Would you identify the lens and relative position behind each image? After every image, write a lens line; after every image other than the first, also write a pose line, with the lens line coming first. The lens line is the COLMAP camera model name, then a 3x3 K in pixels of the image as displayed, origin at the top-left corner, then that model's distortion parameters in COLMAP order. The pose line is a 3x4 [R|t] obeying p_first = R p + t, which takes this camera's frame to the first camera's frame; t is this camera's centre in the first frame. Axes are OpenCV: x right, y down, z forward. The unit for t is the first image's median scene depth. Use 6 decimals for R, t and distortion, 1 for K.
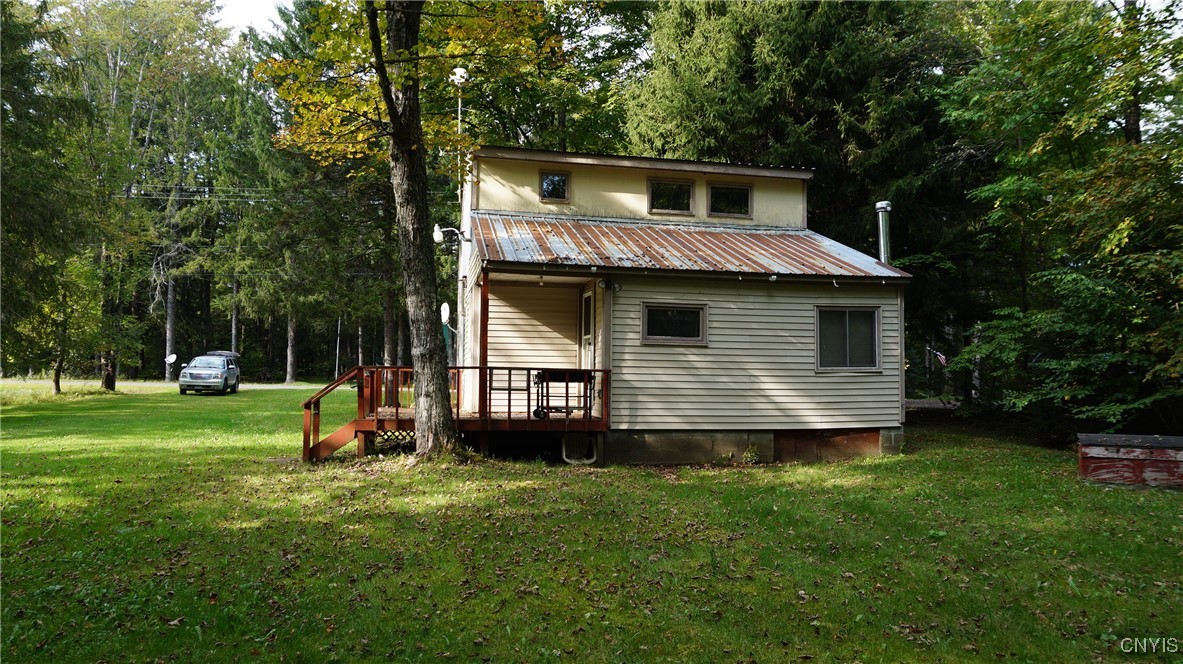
lens RADIAL K [[816.1, 0, 591.2], [0, 816.1, 328.1], [0, 0, 1]] dist [0.001216, -0.003233]
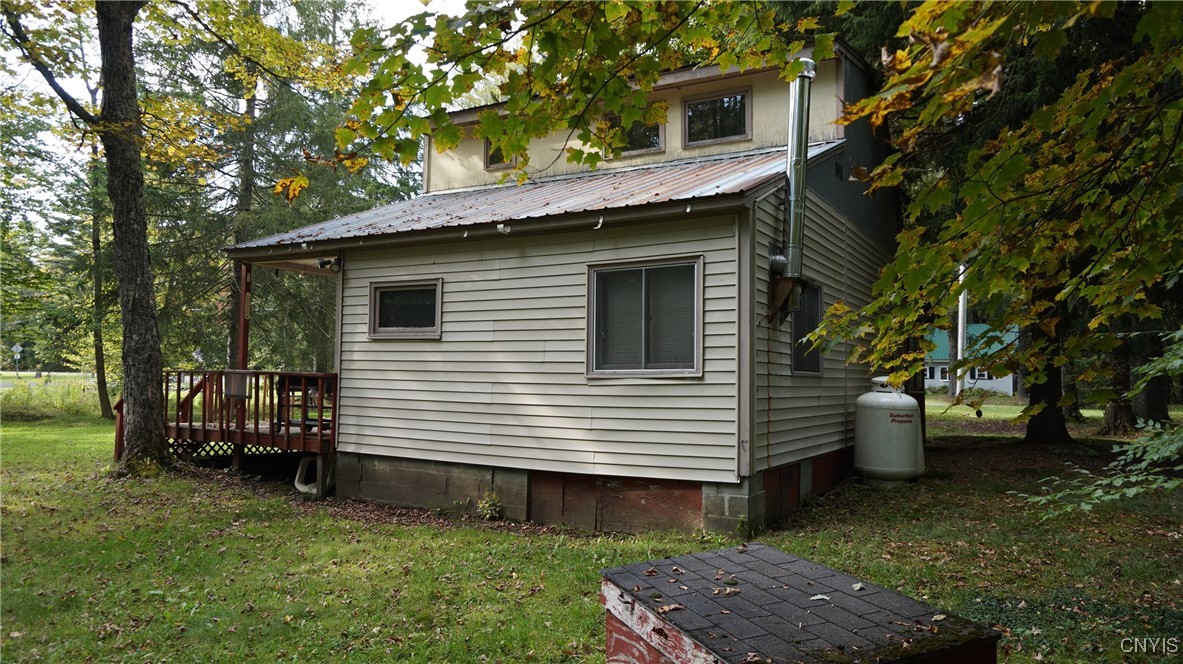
lens RADIAL K [[816.1, 0, 591.4], [0, 816.1, 338.1], [0, 0, 1]] dist [0.001216, -0.003233]
pose [[0.724382, -0.031602, -0.688674, 0.685654], [0.028191, 0.999471, -0.016211, 0.034838], [0.688822, -0.007671, 0.724890, 0.574289]]
